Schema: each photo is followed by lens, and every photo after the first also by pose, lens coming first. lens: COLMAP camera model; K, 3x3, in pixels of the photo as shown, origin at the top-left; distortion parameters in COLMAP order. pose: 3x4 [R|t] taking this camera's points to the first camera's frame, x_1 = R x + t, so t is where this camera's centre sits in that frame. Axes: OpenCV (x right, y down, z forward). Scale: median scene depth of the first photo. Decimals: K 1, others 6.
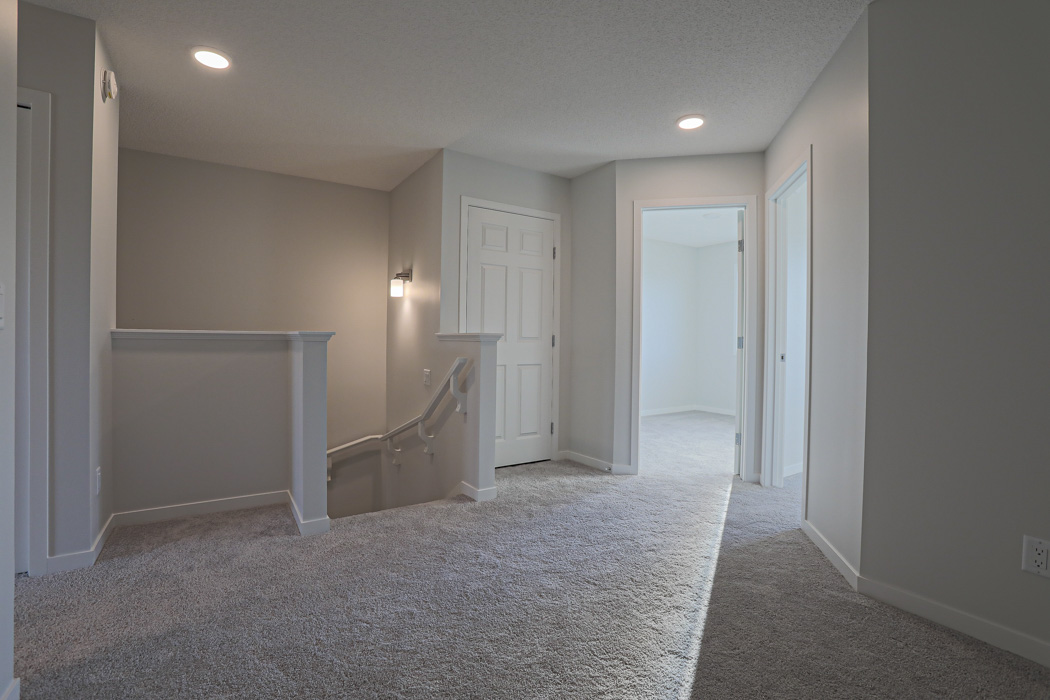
lens RADIAL K [[477.5, 0, 519.5], [0, 477.5, 345.9], [0, 0, 1]] dist [-0.065342, 0.020121]
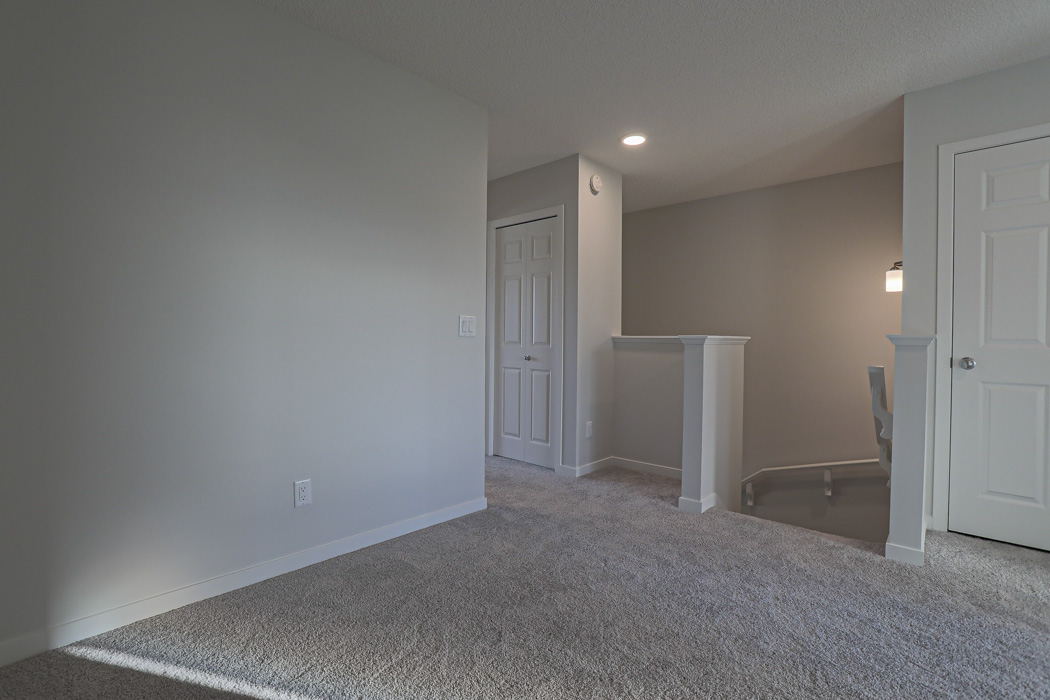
lens RADIAL K [[477.5, 0, 517.9], [0, 477.5, 345.8], [0, 0, 1]] dist [-0.065342, 0.020121]
pose [[0.238086, 0.004449, -0.971234, 0.545892], [-0.018195, 0.999834, 0.000120, 0.002281], [0.971074, 0.017643, 0.238127, 0.287978]]
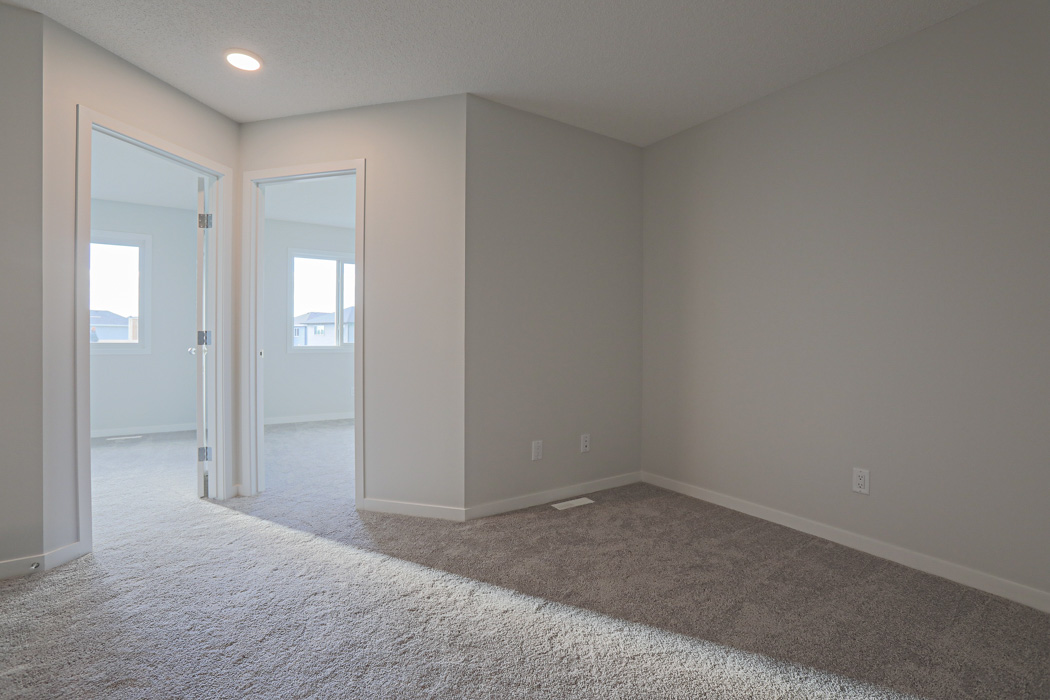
lens RADIAL K [[477.5, 0, 525.3], [0, 477.5, 345.9], [0, 0, 1]] dist [-0.065342, 0.020121]
pose [[-0.001757, -0.028974, 0.999579, -0.480418], [0.001812, 0.999578, 0.028978, -0.020466], [-0.999997, 0.001862, -0.001704, 0.598922]]
